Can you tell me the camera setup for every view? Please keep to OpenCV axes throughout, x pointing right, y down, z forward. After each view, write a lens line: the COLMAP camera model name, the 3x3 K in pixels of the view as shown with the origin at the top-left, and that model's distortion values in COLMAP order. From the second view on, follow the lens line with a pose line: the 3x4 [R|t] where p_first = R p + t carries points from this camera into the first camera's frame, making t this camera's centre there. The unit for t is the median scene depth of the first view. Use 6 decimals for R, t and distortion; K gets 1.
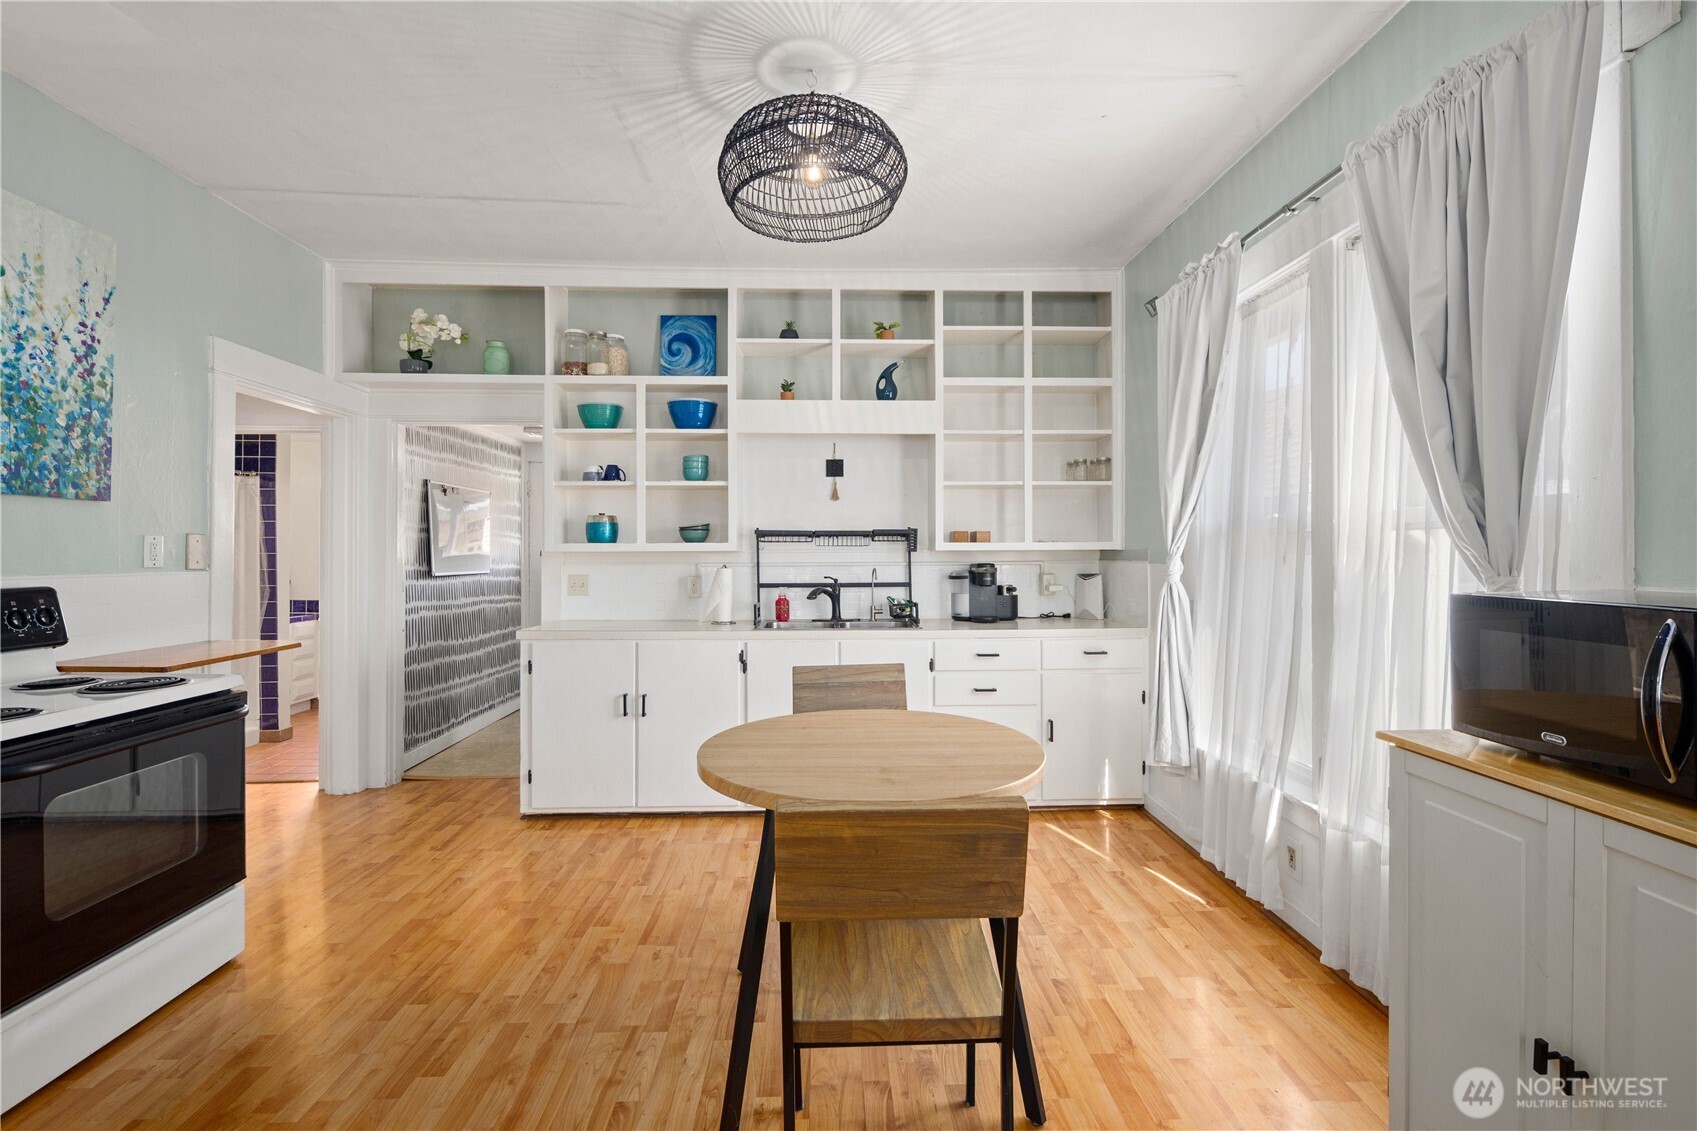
lens RADIAL K [[751.9, 0, 847.3], [0, 751.9, 562.8], [0, 0, 1]] dist [0.001612, -0.000987]
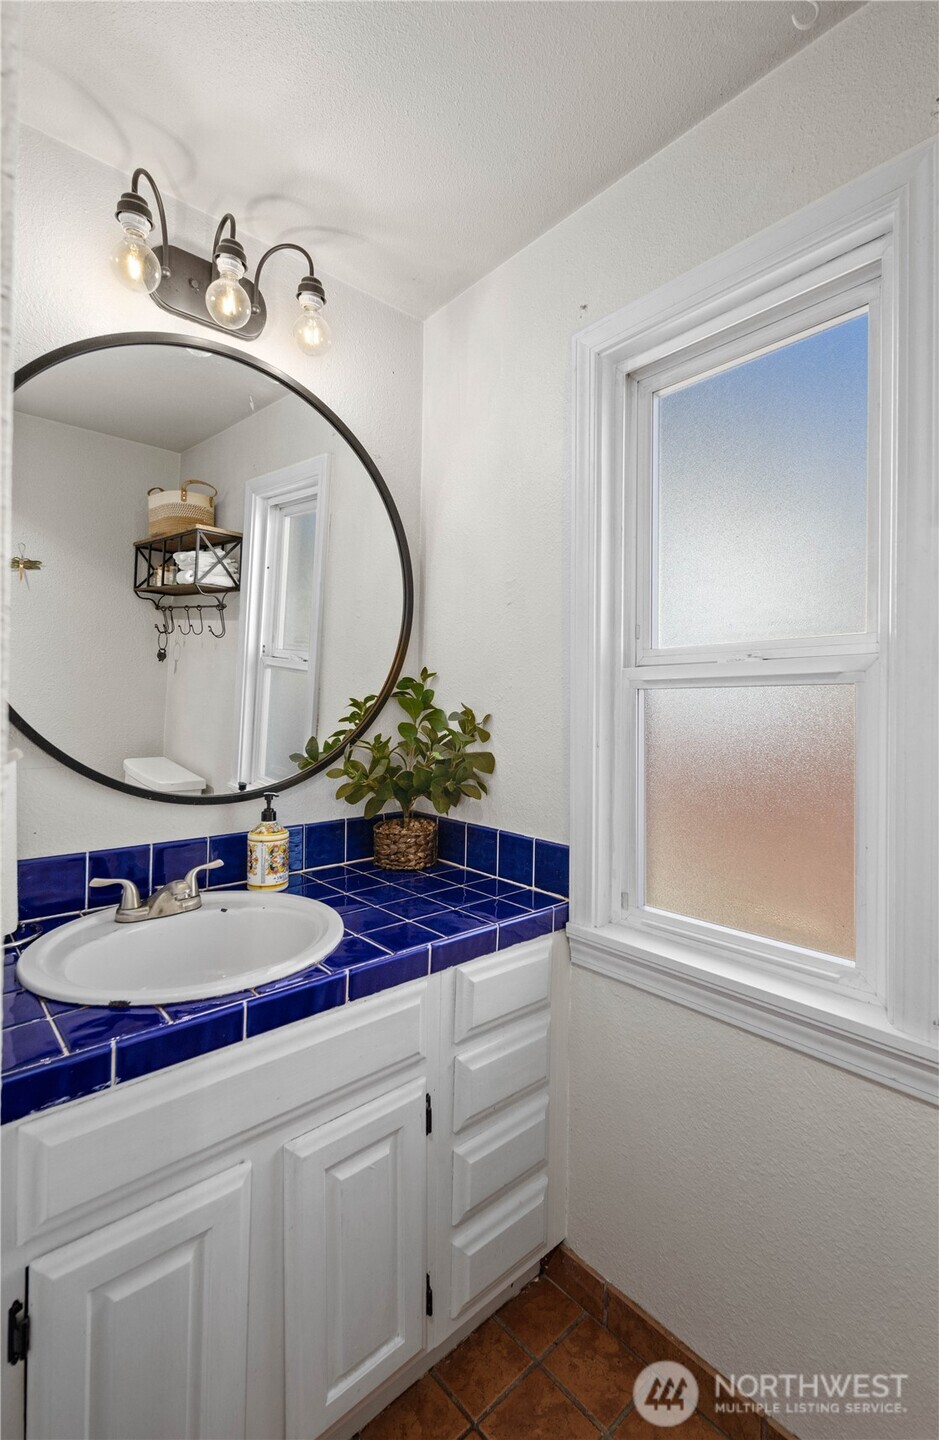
lens RADIAL K [[636.1, 0, 468.5], [0, 636.1, 714.3], [0, 0, 1]] dist [-0.002754, -0.000475]
pose [[0.630761, 0.001543, -0.775976, -0.681548], [-0.011542, 0.999906, -0.007394, 0.010305], [0.775892, 0.013620, 0.630719, 1.021355]]
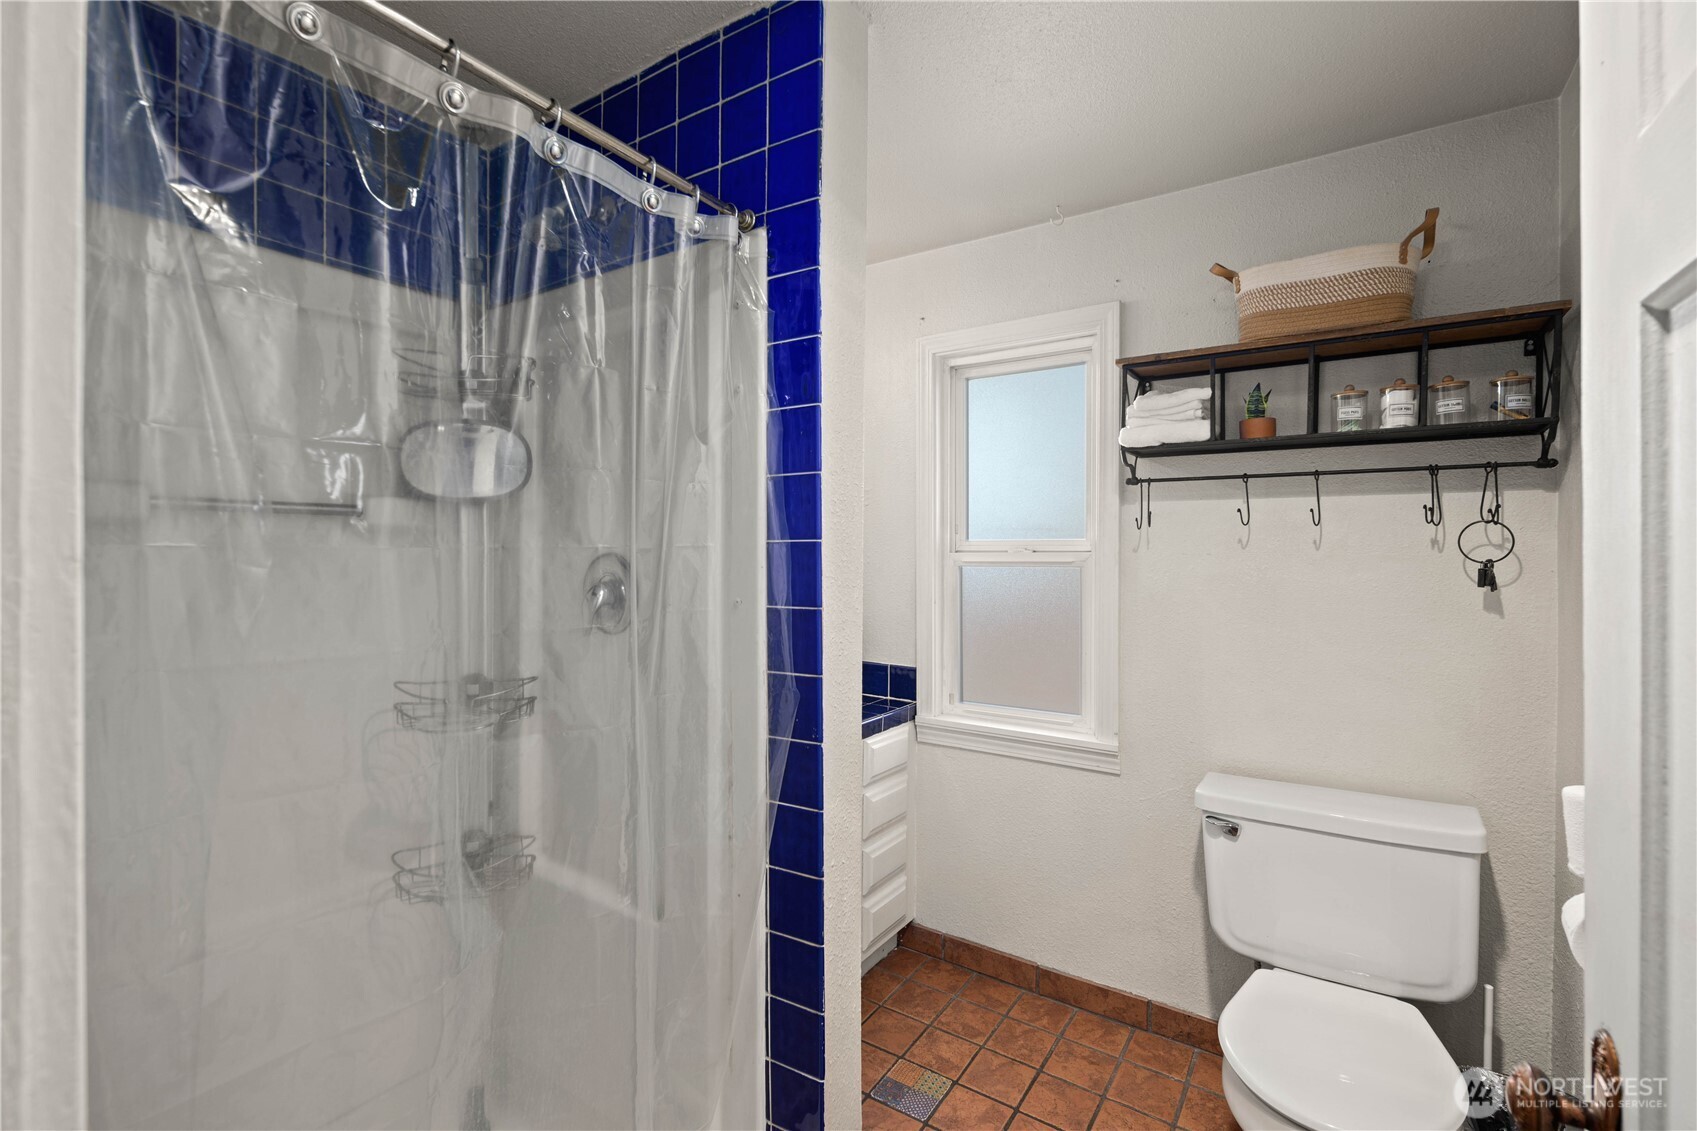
lens RADIAL K [[751.9, 0, 852.9], [0, 751.9, 556.7], [0, 0, 1]] dist [0.001612, -0.000987]
pose [[0.808750, 0.005125, -0.588130, -0.610192], [-0.006037, 0.999982, 0.000413, -0.008158], [0.588122, 0.003217, 0.808766, 0.813011]]
